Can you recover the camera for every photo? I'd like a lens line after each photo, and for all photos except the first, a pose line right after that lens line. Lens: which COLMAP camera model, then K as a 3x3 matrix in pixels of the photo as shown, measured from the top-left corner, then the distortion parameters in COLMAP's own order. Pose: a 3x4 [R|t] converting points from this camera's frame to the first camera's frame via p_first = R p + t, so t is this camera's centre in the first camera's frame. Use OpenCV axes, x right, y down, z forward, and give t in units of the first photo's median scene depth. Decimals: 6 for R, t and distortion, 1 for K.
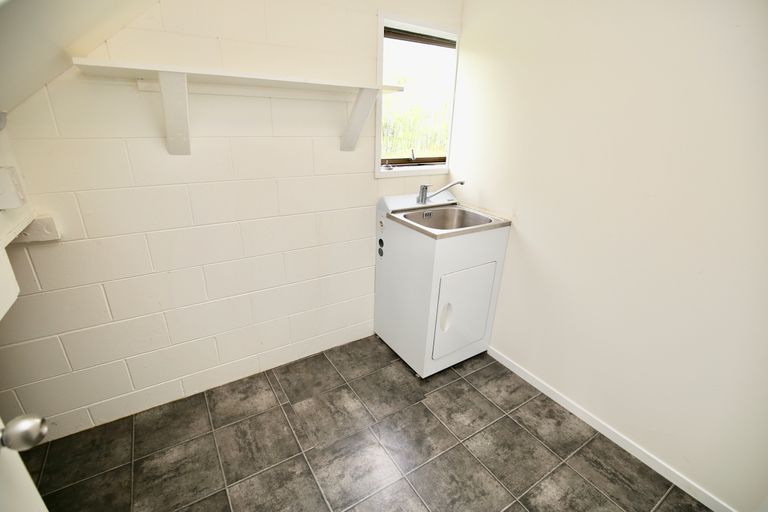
lens RADIAL K [[346.0, 0, 384.0], [0, 346.0, 256.0], [0, 0, 1]] dist [-0.022544, 0.000087]
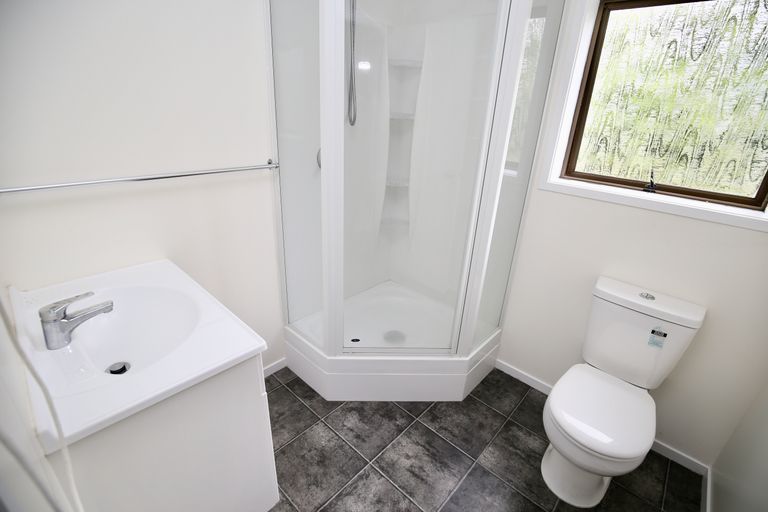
lens RADIAL K [[364.9, 0, 384.0], [0, 364.9, 256.0], [0, 0, 1]] dist [0.001075, 0.000153]
pose [[0.267861, 0.362918, -0.892492, 0.604363], [-0.390373, 0.887779, 0.243840, -0.121334], [0.880829, 0.283090, 0.379474, 0.359175]]
